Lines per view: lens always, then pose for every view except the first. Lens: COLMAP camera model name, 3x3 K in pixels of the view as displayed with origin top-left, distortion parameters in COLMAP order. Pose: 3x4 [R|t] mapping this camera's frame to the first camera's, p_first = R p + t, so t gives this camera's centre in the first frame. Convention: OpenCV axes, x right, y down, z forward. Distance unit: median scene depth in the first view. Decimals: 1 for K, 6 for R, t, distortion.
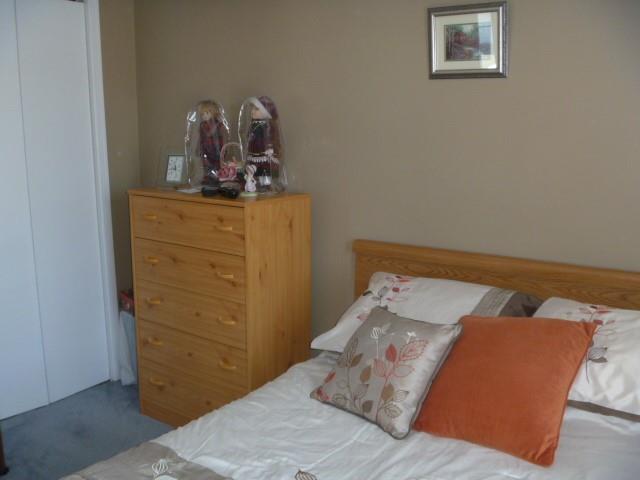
lens RADIAL K [[672.2, 0, 320.0], [0, 672.2, 240.0], [0, 0, 1]] dist [-0.120675, 0.084278]
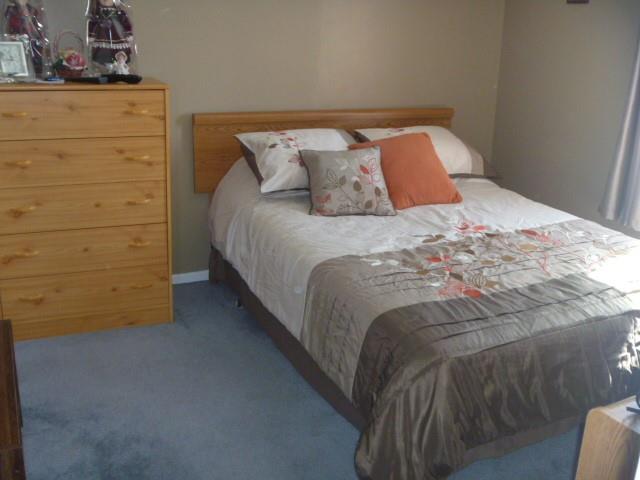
lens RADIAL K [[672.2, 0, 320.0], [0, 672.2, 240.0], [0, 0, 1]] dist [-0.120675, 0.084278]
pose [[0.460298, -0.252395, 0.851130, -0.939731], [0.113287, 0.967596, 0.225665, -0.026043], [-0.880506, -0.007451, 0.473976, 0.251554]]
